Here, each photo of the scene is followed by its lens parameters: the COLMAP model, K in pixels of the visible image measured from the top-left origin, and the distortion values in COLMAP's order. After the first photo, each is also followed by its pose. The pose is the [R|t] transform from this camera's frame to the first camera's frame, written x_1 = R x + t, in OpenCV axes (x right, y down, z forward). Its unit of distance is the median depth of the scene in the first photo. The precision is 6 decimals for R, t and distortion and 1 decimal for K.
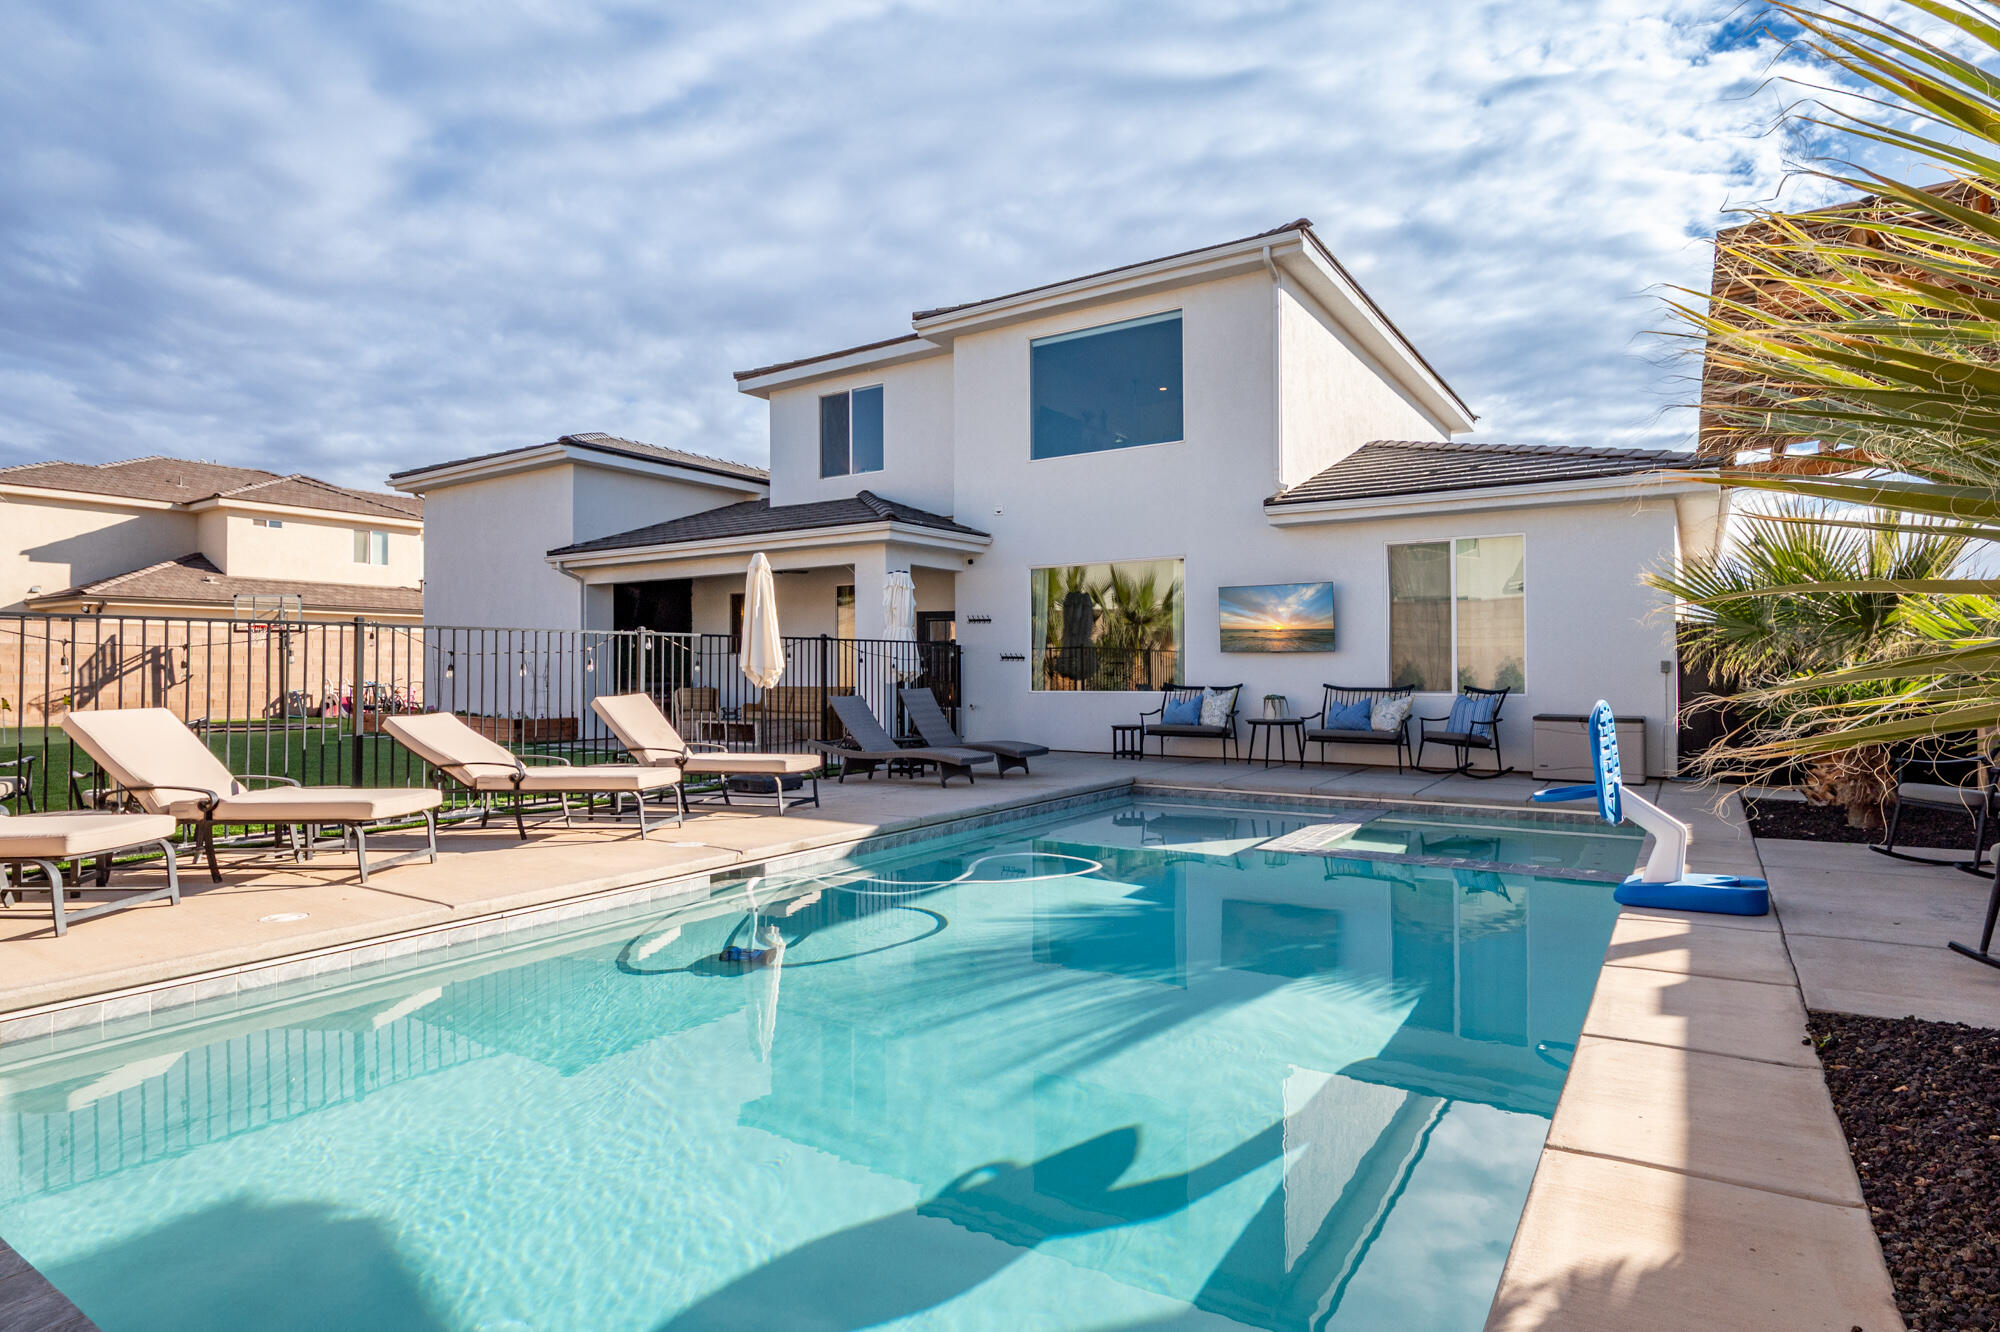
lens RADIAL K [[1093.0, 0, 989.4], [0, 1093.0, 664.2], [0, 0, 1]] dist [-0.011664, -0.003492]
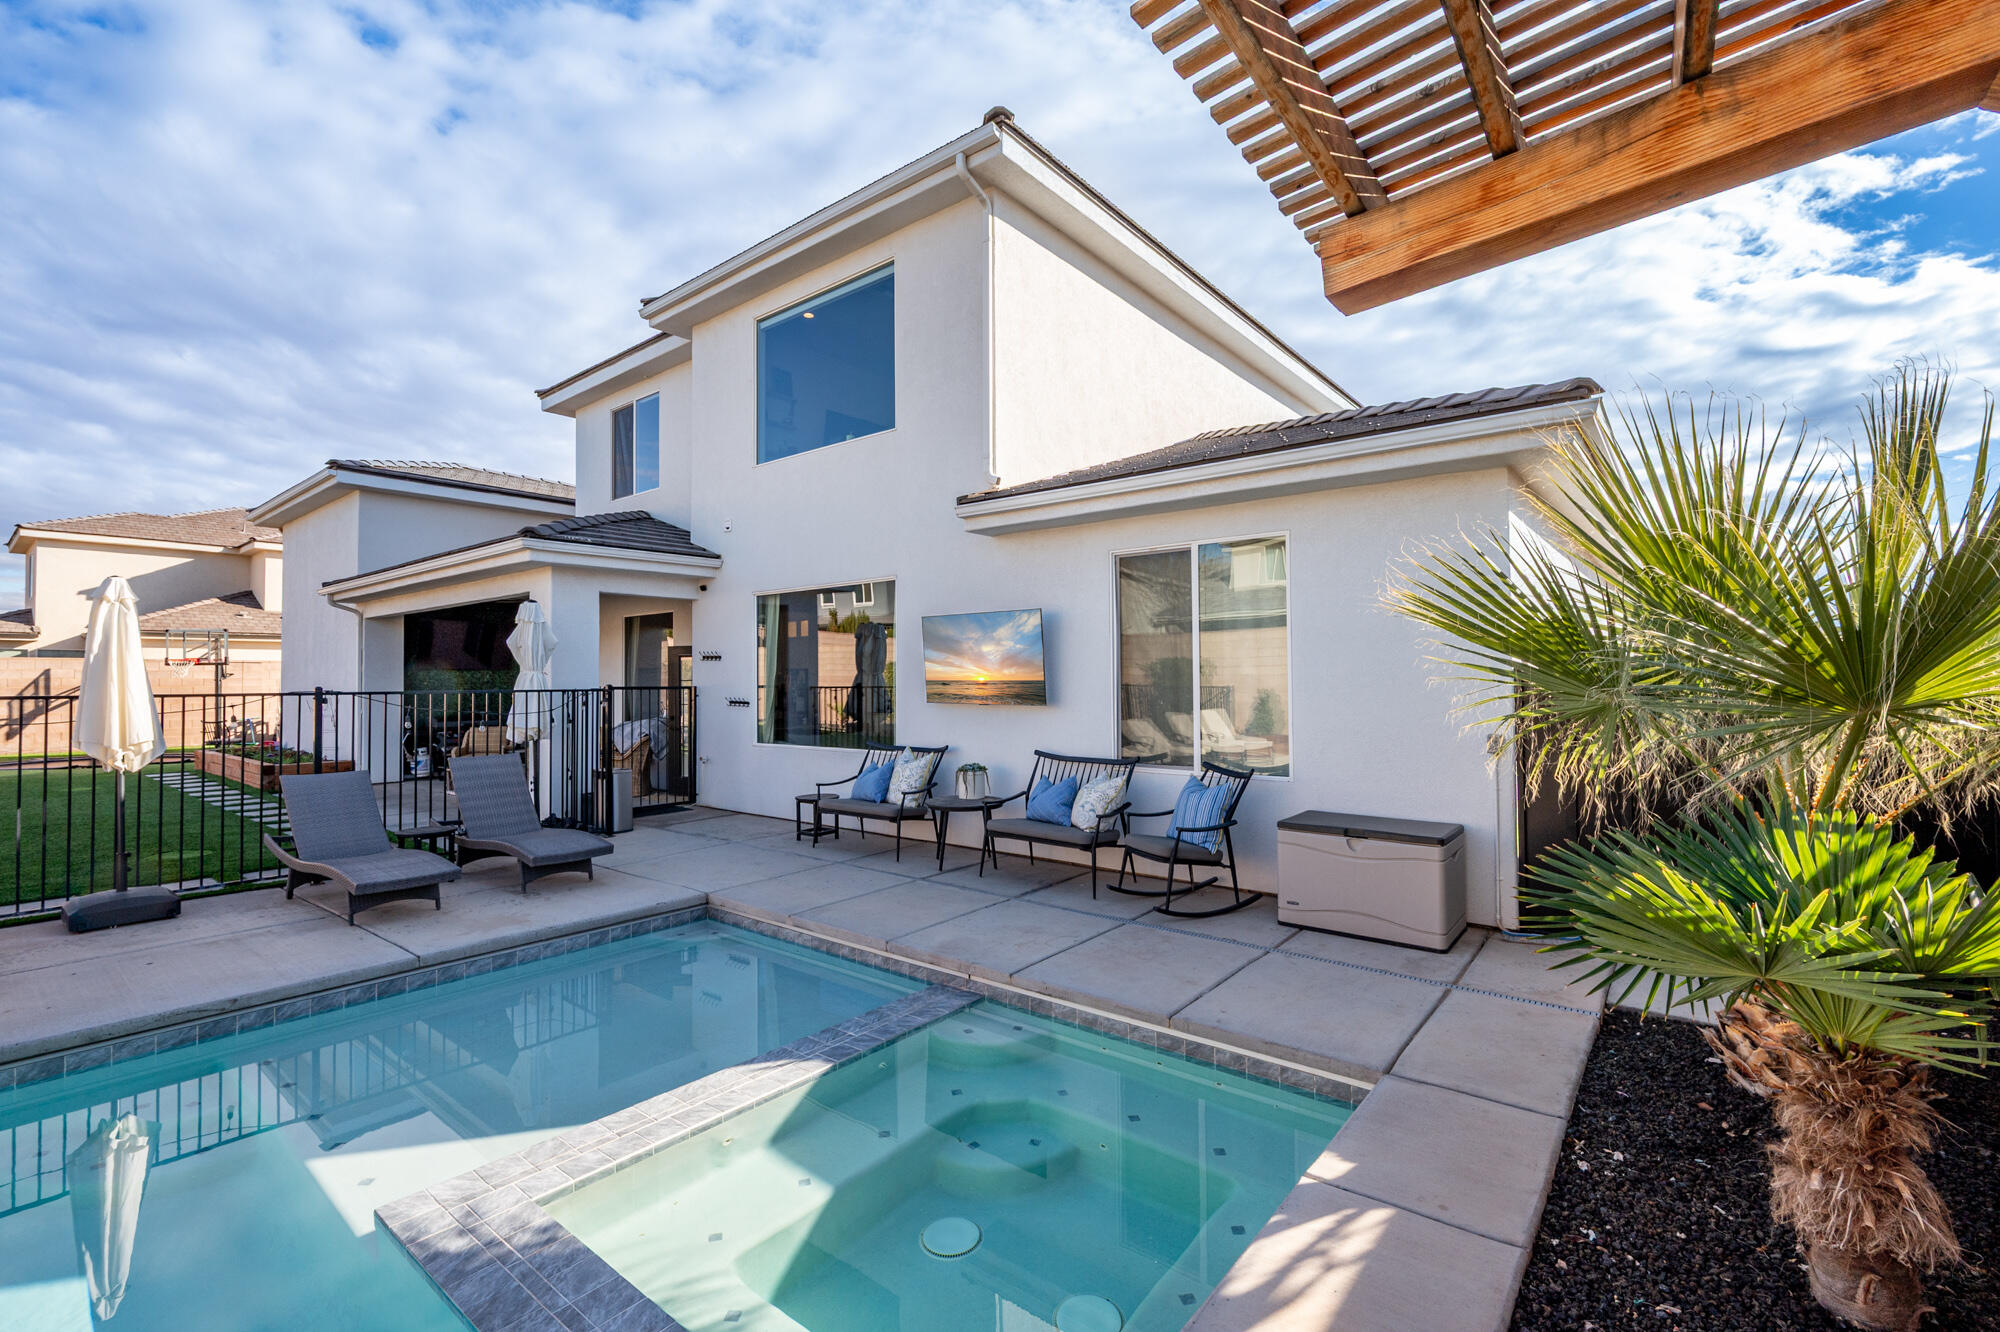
lens RADIAL K [[877.4, 0, 1011.1], [0, 877.4, 662.1], [0, 0, 1]] dist [0.007369, 0.000113]
pose [[0.995654, -0.006458, -0.092905, 0.315753], [0.005377, 0.999915, -0.011877, -0.030834], [0.092974, 0.011325, 0.995604, 0.385156]]
